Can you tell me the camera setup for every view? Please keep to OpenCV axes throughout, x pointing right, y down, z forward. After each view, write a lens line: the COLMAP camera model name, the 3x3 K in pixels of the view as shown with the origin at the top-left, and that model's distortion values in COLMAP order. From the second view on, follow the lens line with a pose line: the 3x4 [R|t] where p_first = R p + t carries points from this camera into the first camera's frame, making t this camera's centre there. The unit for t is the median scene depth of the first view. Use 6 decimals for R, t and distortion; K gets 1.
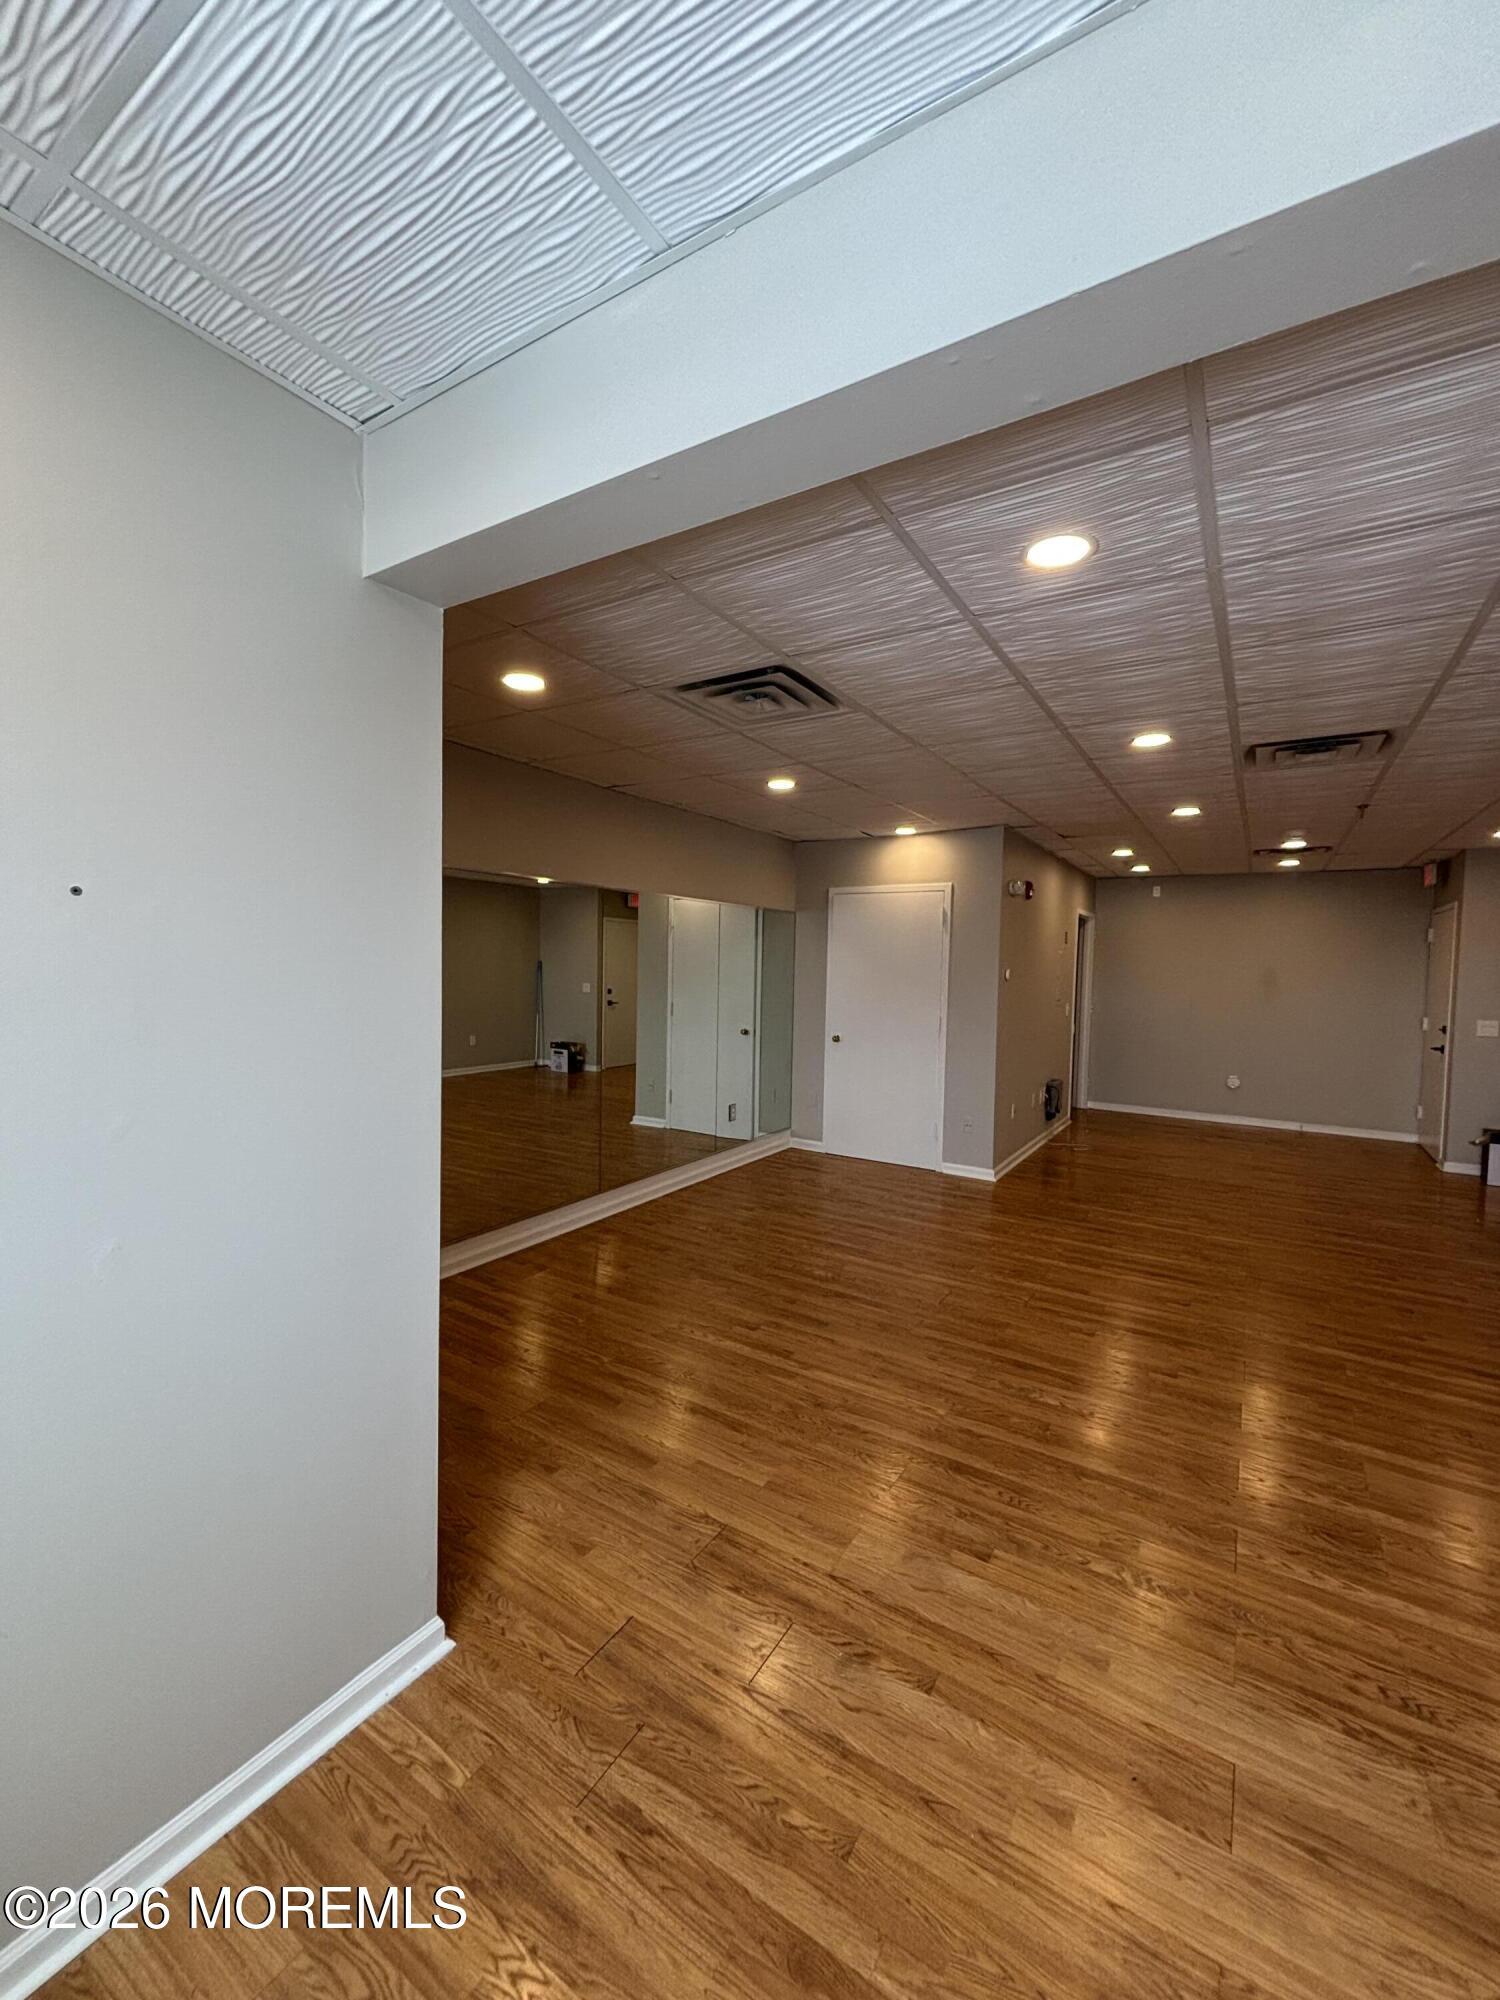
lens RADIAL K [[807.6, 0, 750.1], [0, 807.6, 1003.4], [0, 0, 1]] dist [0.001081, 0.000034]
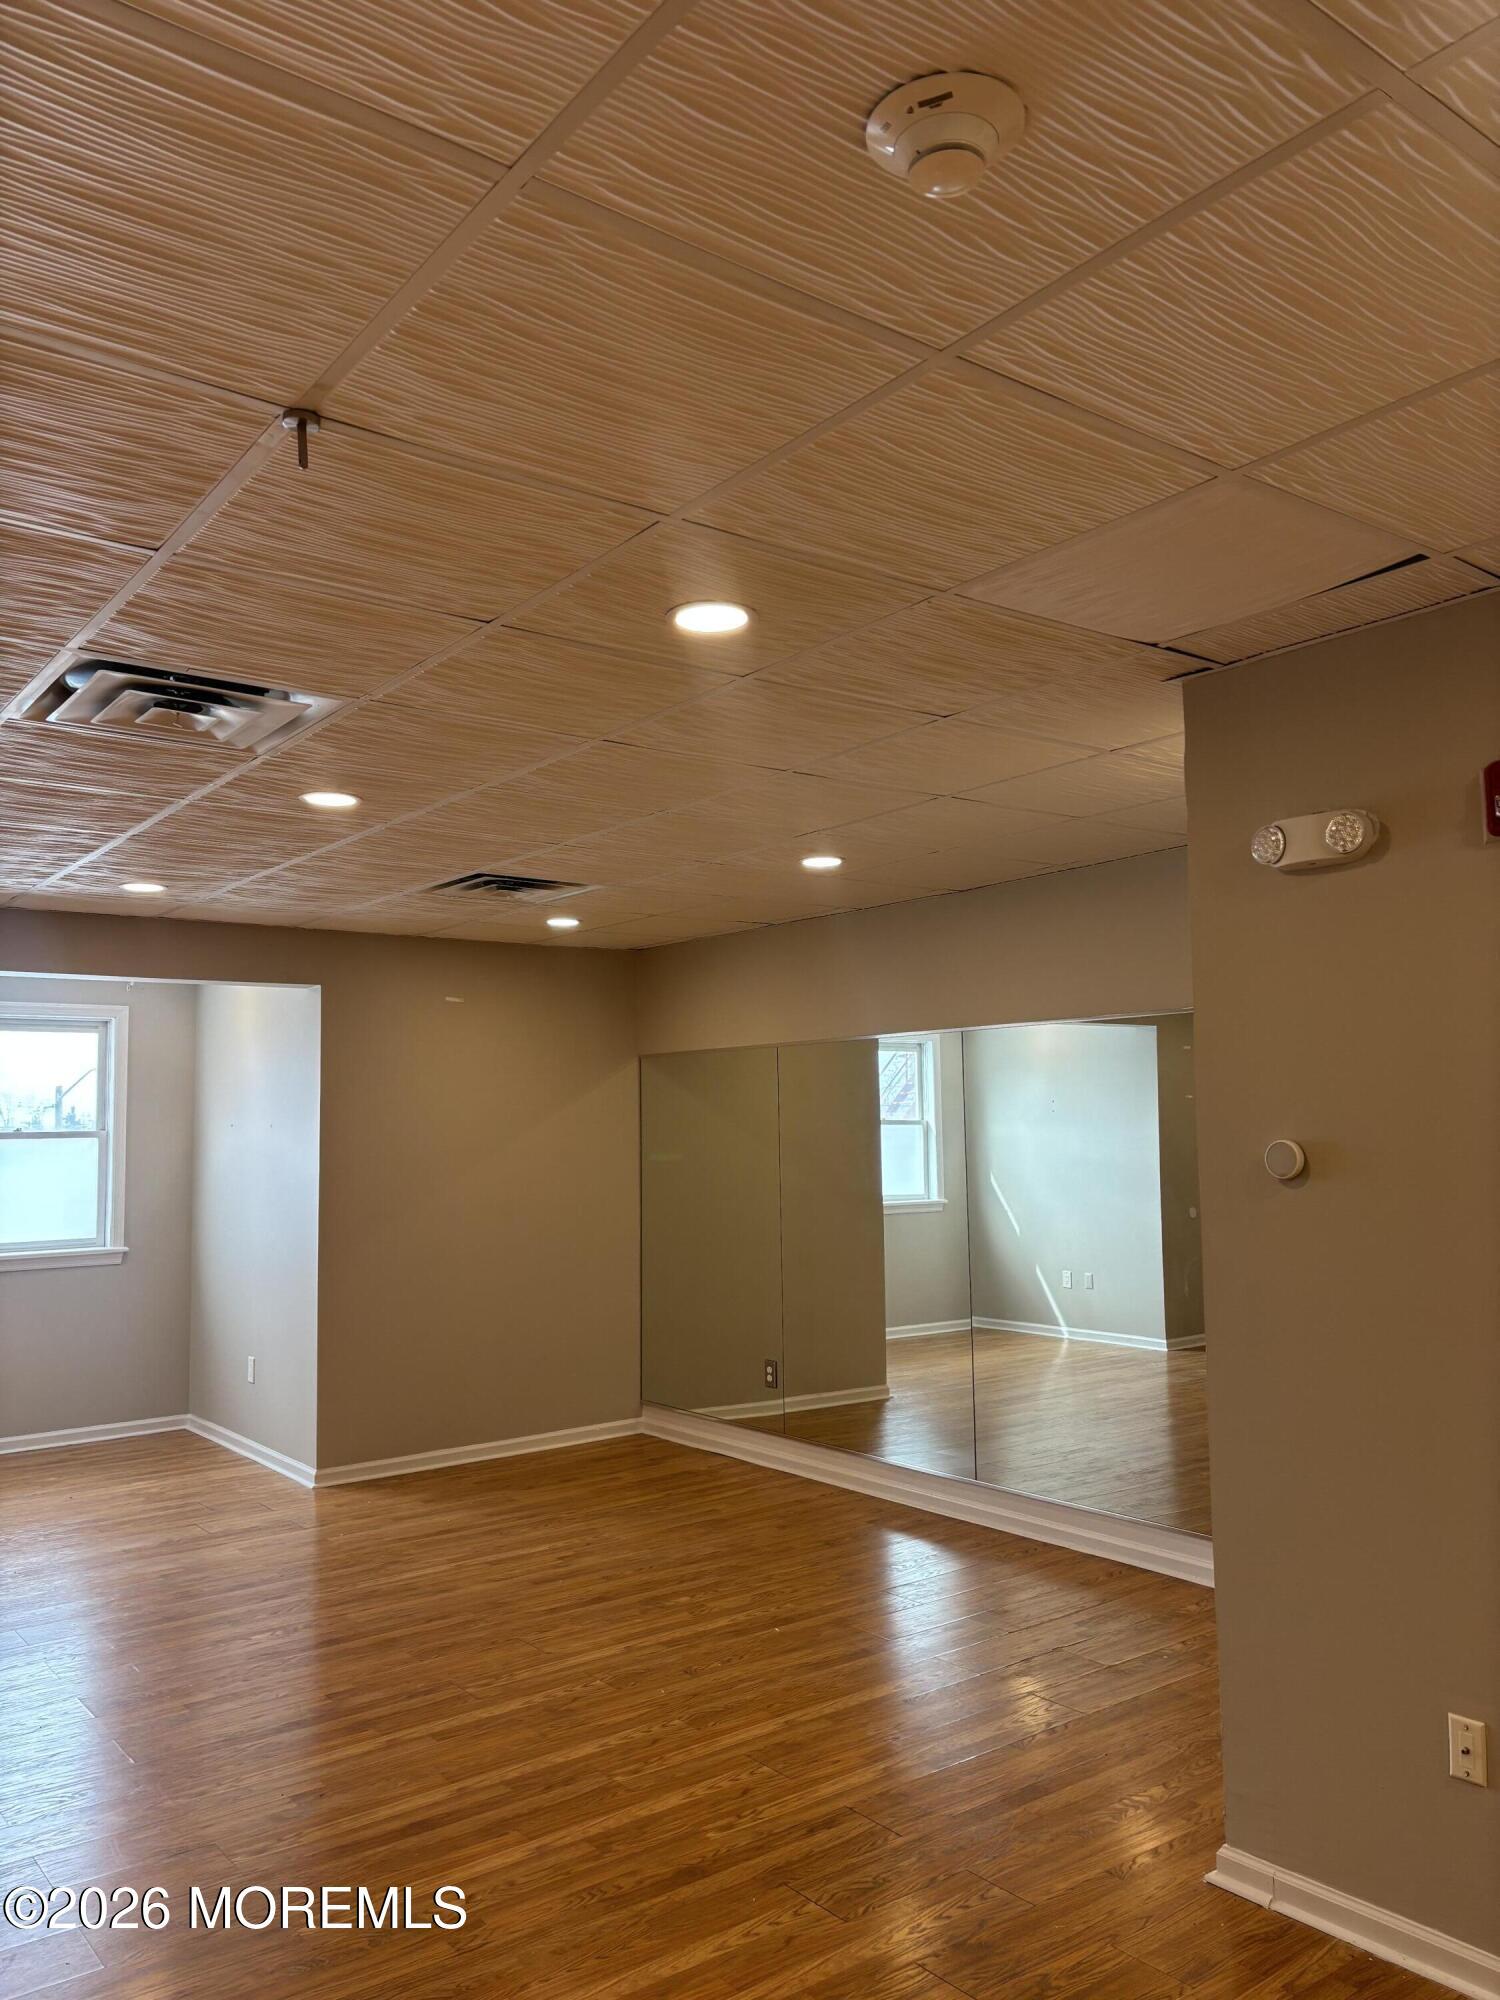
lens RADIAL K [[1507.7, 0, 750.0], [0, 1507.7, 1000.0], [0, 0, 1]] dist [0.058771, -0.050359]
pose [[-0.347631, -0.097682, -0.932529, 1.303844], [-0.040198, 0.995197, -0.089261, -0.053515], [0.936769, 0.006456, -0.349888, 1.499441]]
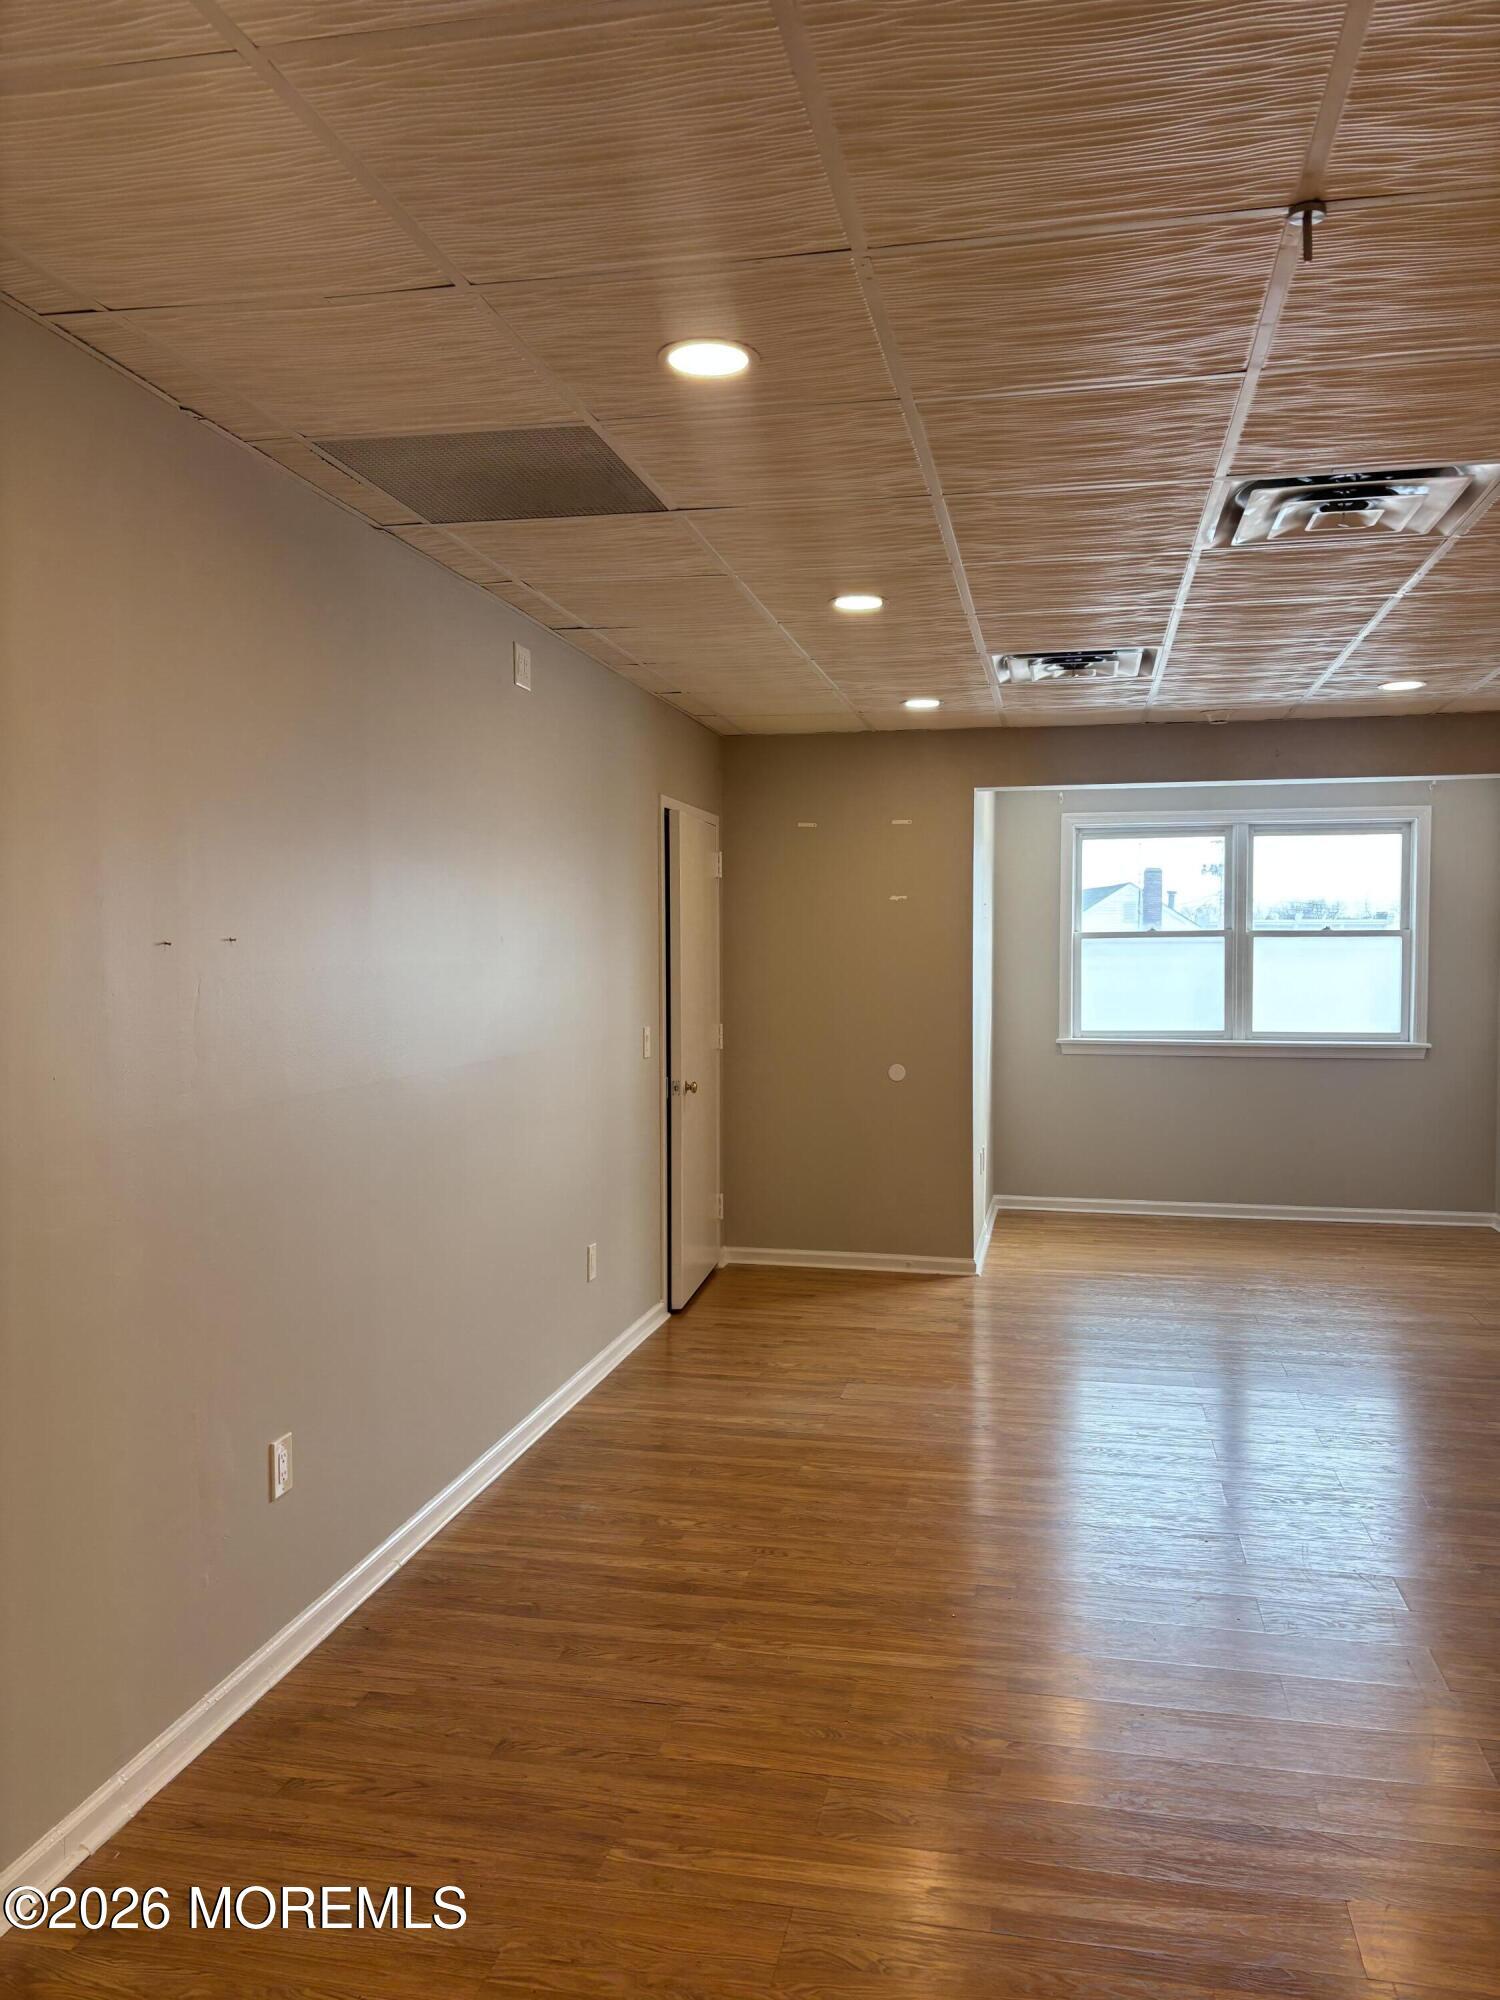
lens RADIAL K [[1507.7, 0, 750.0], [0, 1507.7, 1000.0], [0, 0, 1]] dist [0.058771, -0.050359]
pose [[-0.938026, -0.011159, -0.346385, 1.254388], [-0.039458, 0.996421, 0.074754, -0.050772], [0.344311, 0.083789, -0.935109, 1.622627]]
